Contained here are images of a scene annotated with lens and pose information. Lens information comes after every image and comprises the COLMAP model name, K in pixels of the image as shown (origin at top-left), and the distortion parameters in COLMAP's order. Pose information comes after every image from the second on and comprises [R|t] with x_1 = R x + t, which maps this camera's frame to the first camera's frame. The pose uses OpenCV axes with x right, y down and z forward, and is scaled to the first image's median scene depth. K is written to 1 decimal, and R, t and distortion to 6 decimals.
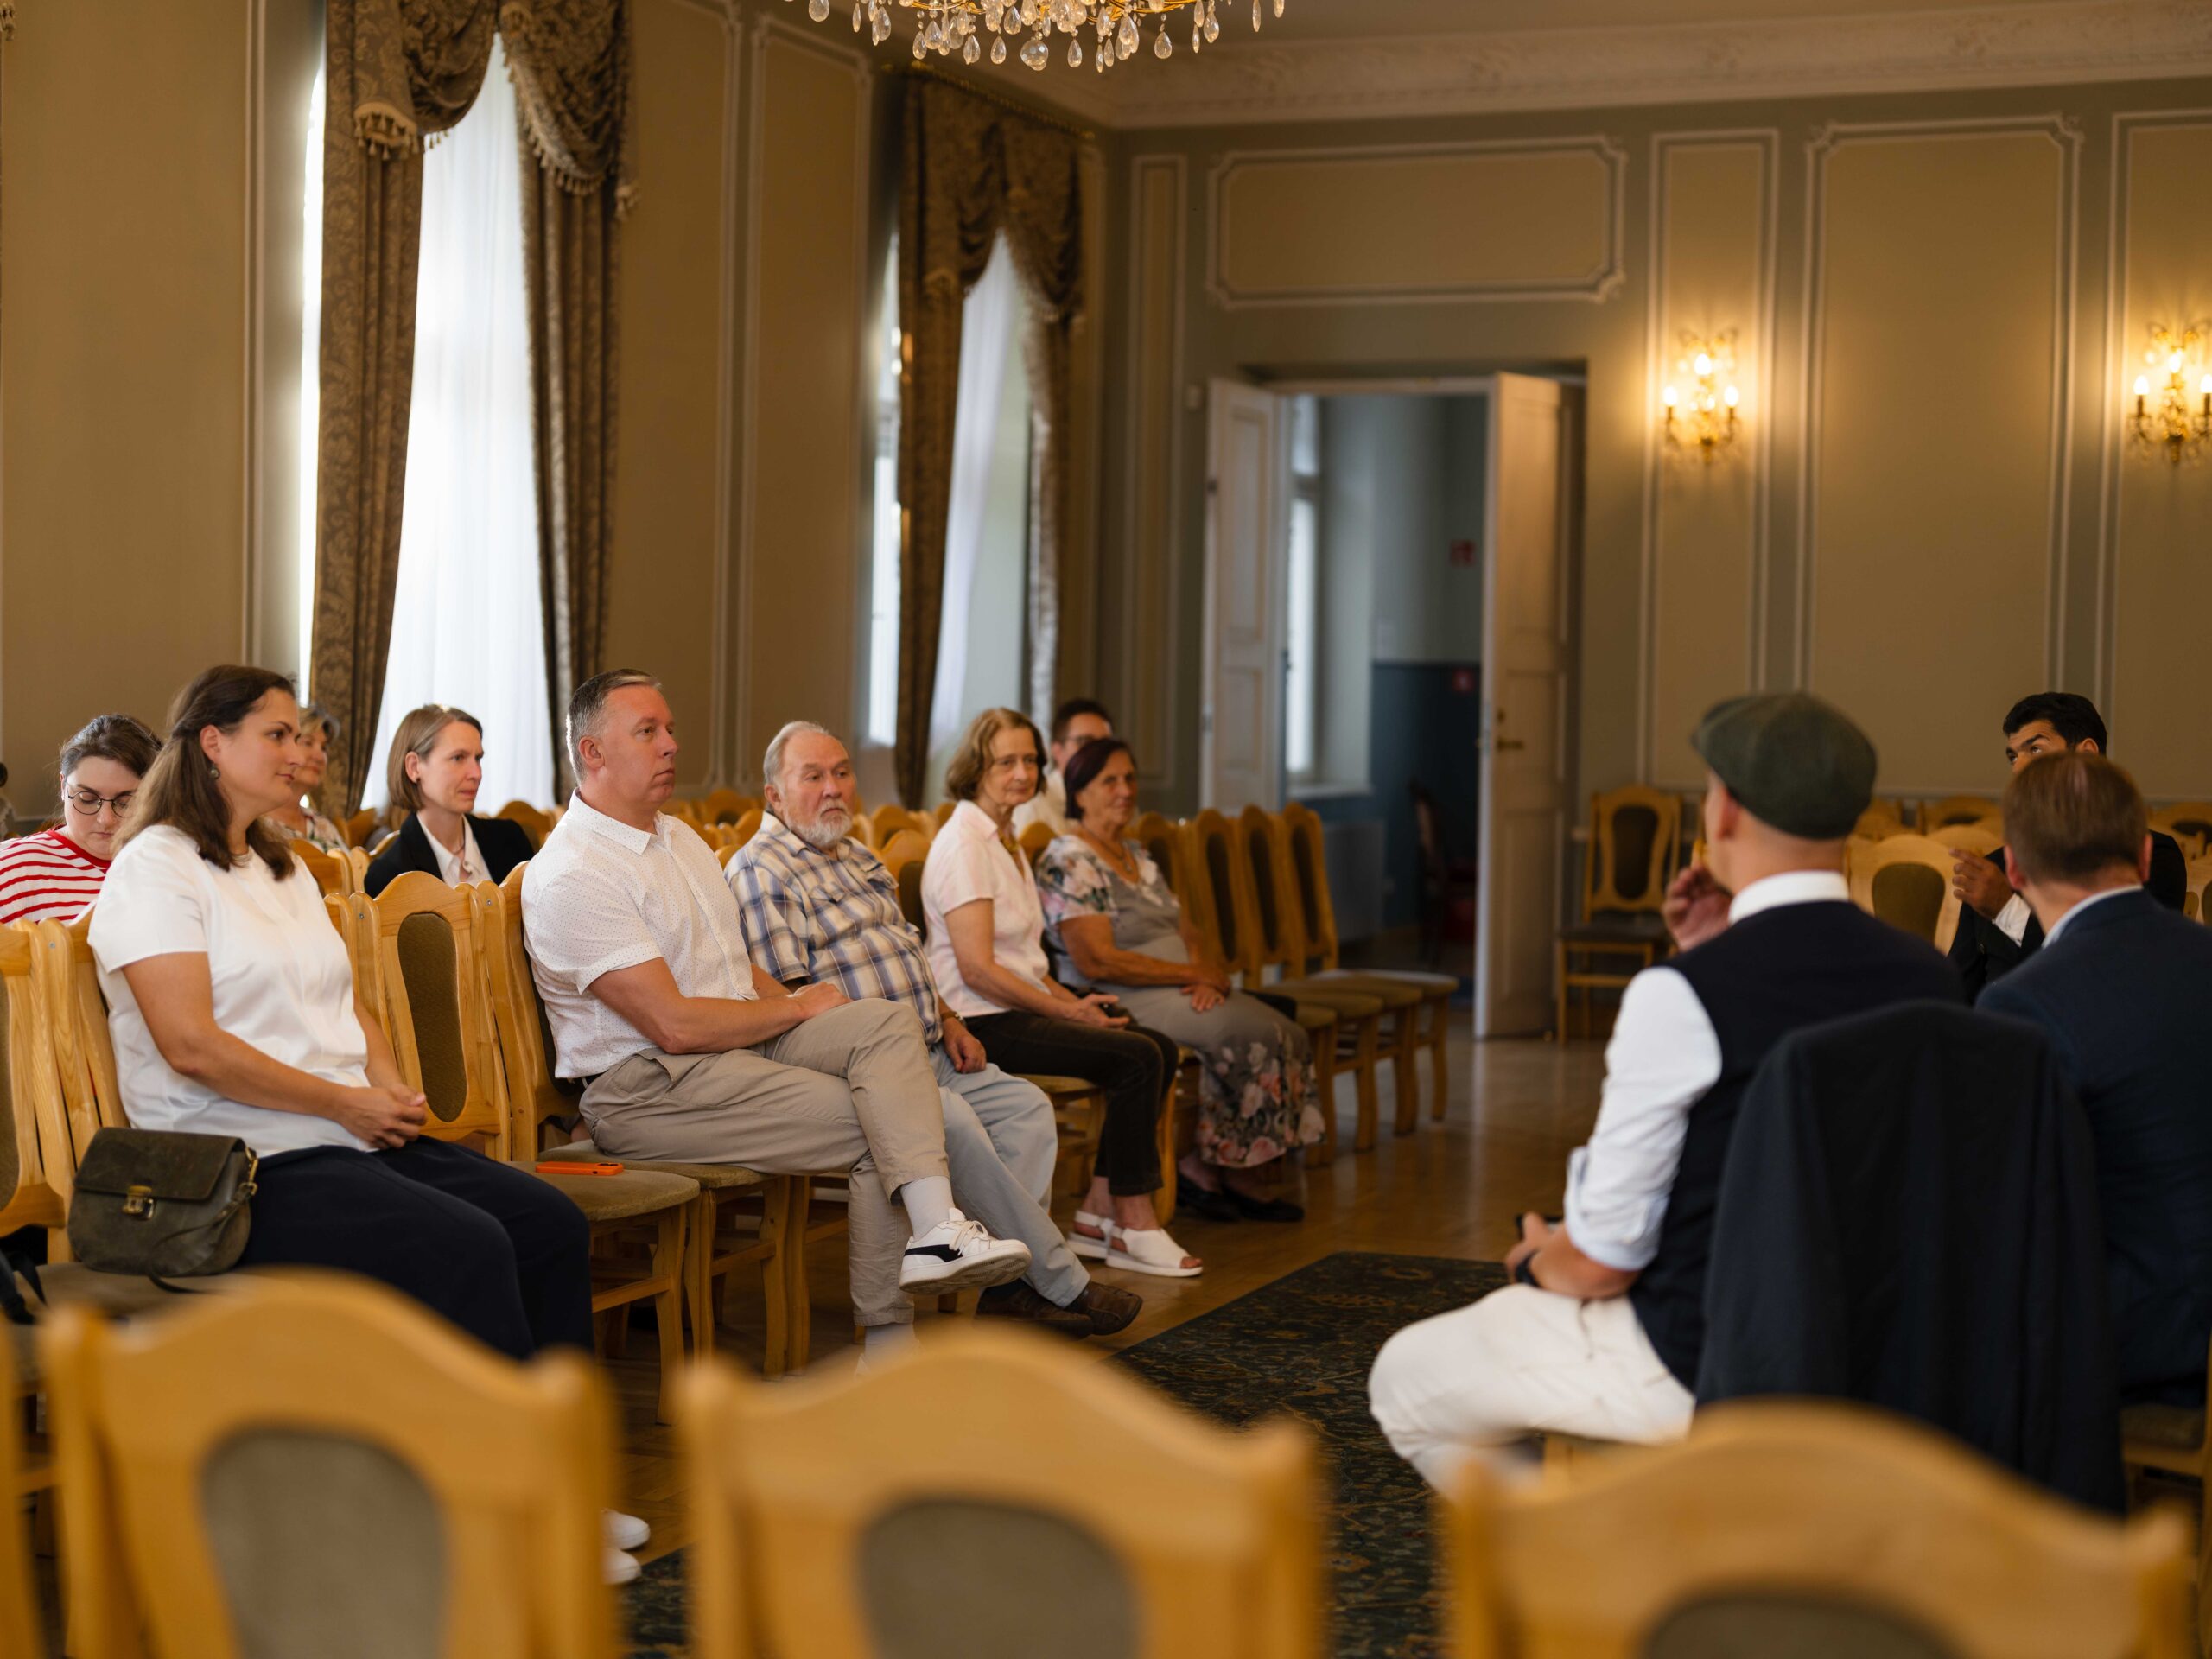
lens RADIAL K [[3287.9, 0, 1106.0], [0, 3287.9, 829.5], [0, 0, 1]] dist [-0.389381, 2.461614]
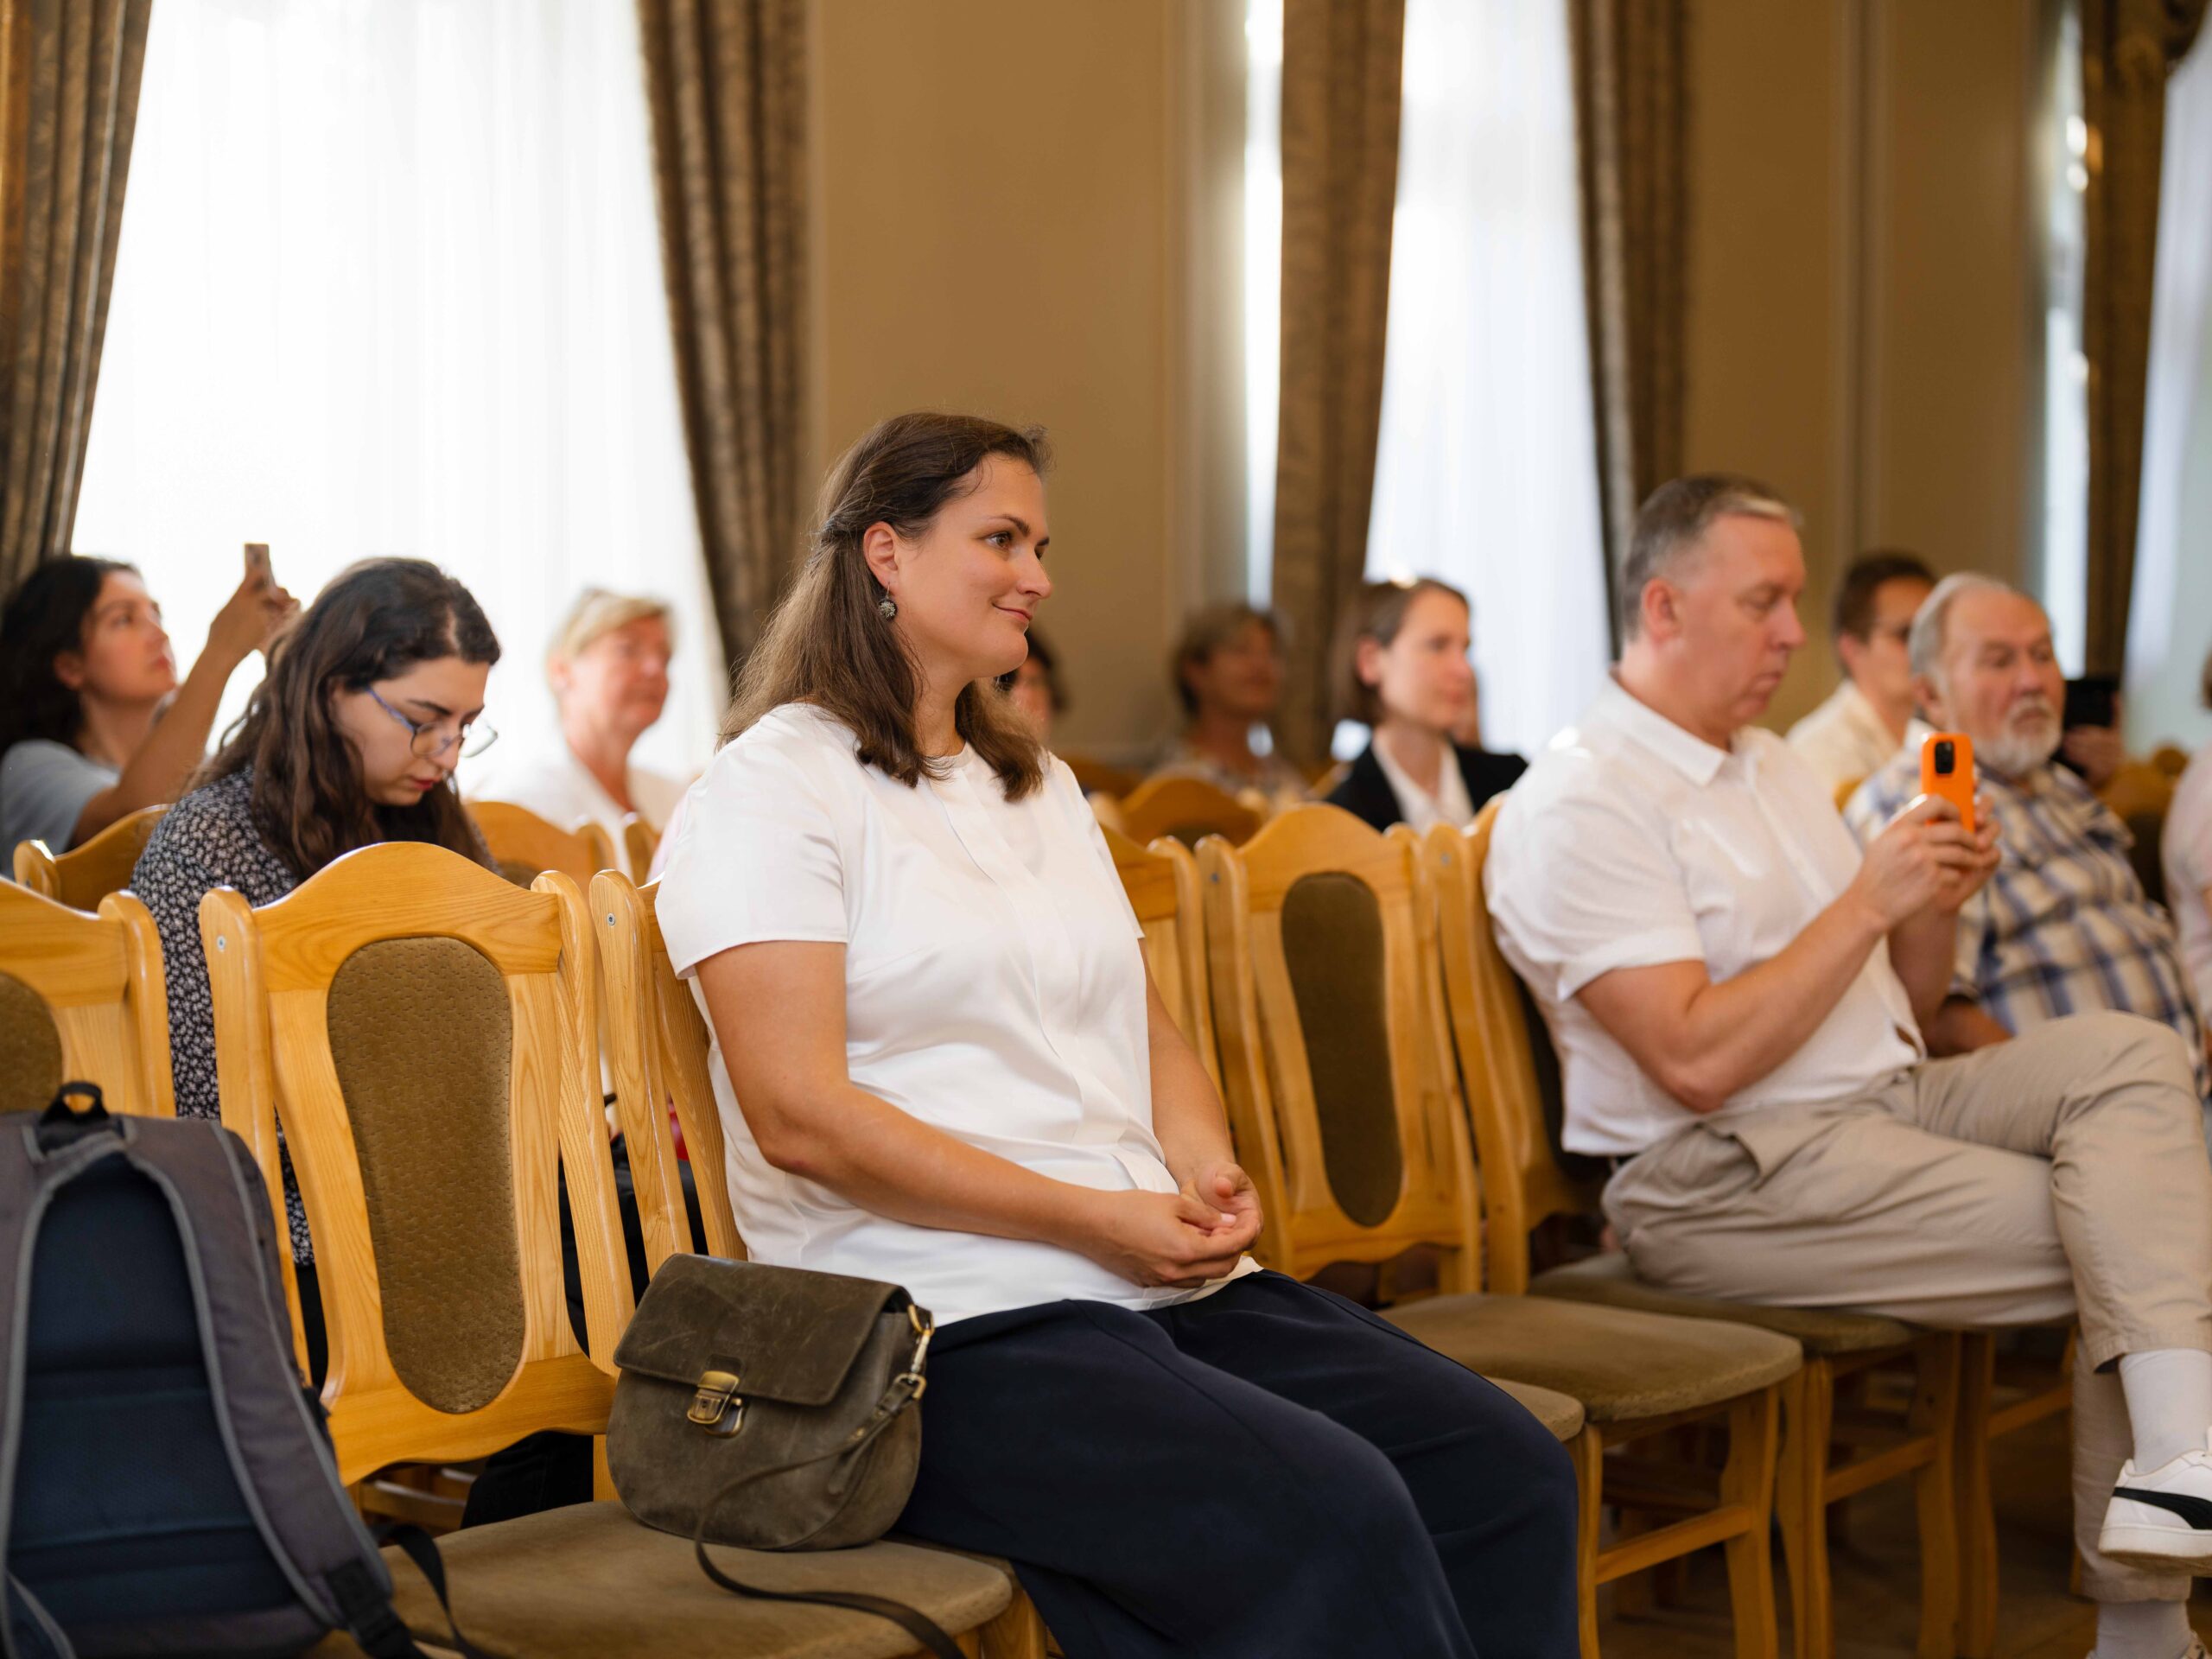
lens RADIAL K [[3542.1, 0, 1108.2], [0, 3542.1, 706.6], [0, 0, 1]] dist [0.015905, -0.041955]
pose [[0.947433, -0.015606, -0.319573, -0.039630], [0.005170, 0.999426, -0.033478, 0.016362], [0.319913, 0.030066, 0.946970, 0.368721]]
